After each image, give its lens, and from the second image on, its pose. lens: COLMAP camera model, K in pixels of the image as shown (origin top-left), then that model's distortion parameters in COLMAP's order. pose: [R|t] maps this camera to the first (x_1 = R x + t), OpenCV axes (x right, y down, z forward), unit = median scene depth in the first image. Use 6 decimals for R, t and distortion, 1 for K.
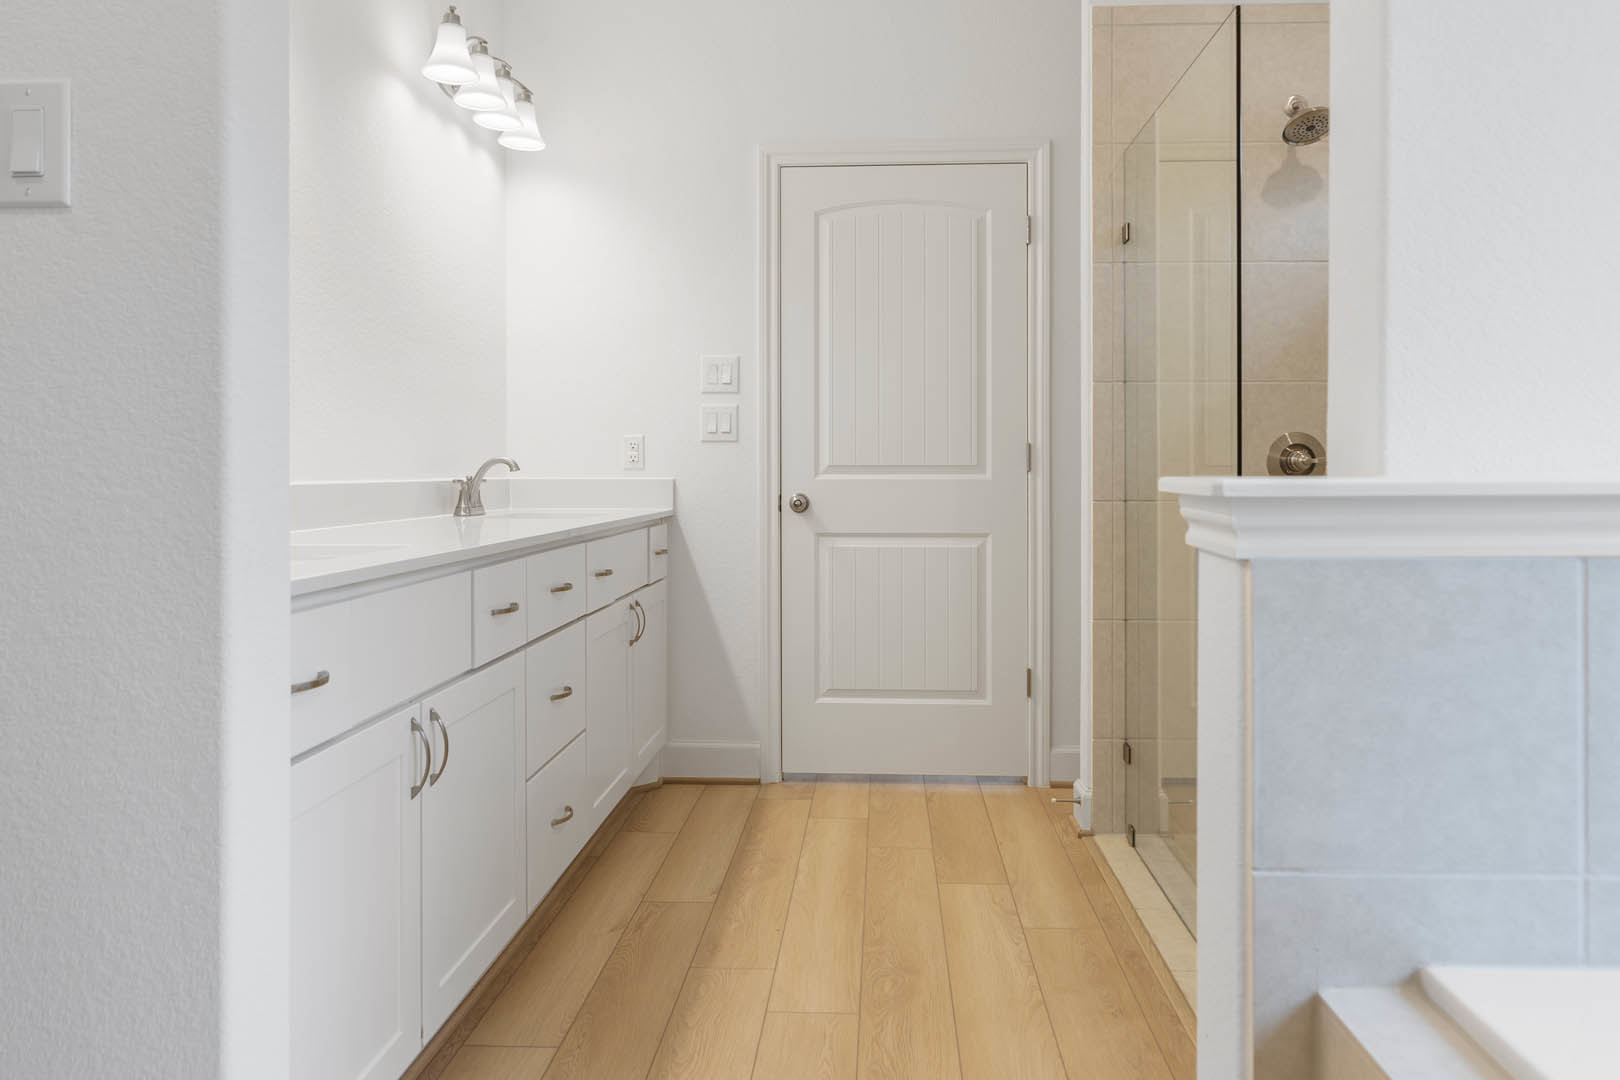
lens RADIAL K [[1151.0, 0, 860.4], [0, 1151.0, 483.7], [0, 0, 1]] dist [-0.006869, 0.010537]
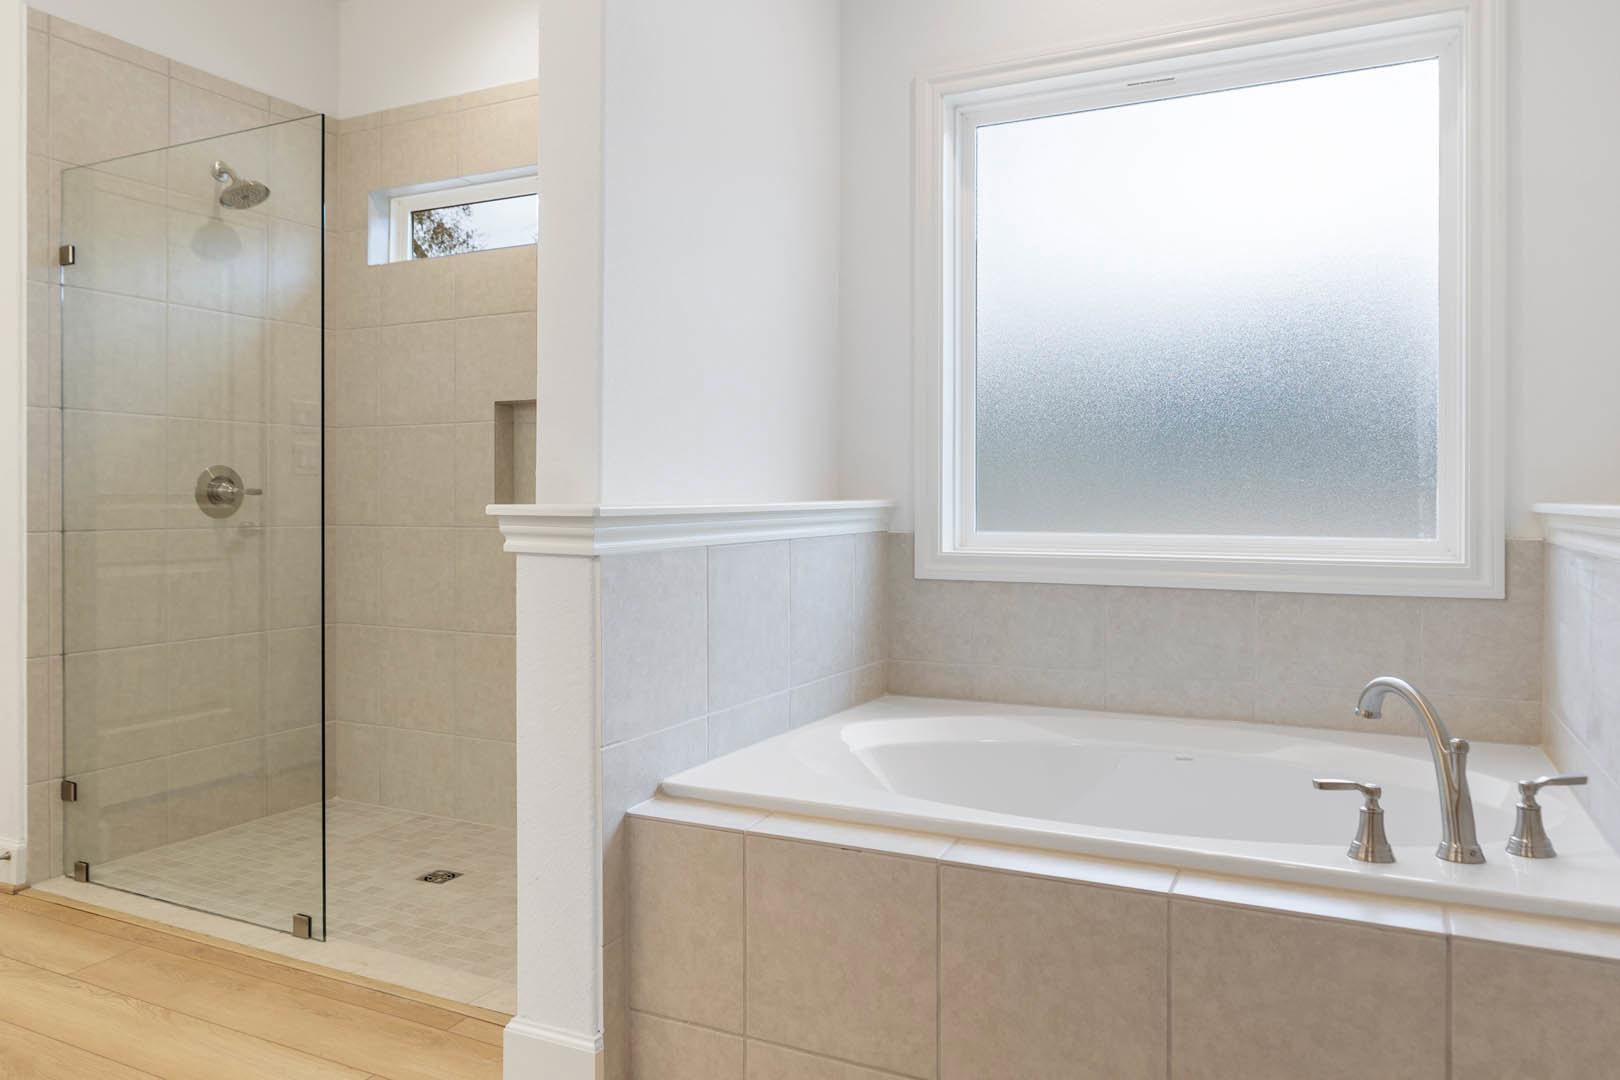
lens RADIAL K [[1151.0, 0, 817.8], [0, 1151.0, 533.7], [0, 0, 1]] dist [-0.006869, 0.010537]
pose [[0.388333, -0.023878, 0.921210, -0.439121], [0.009208, 0.999715, 0.022031, 0.001369], [-0.921473, -0.000073, 0.388442, 0.040485]]
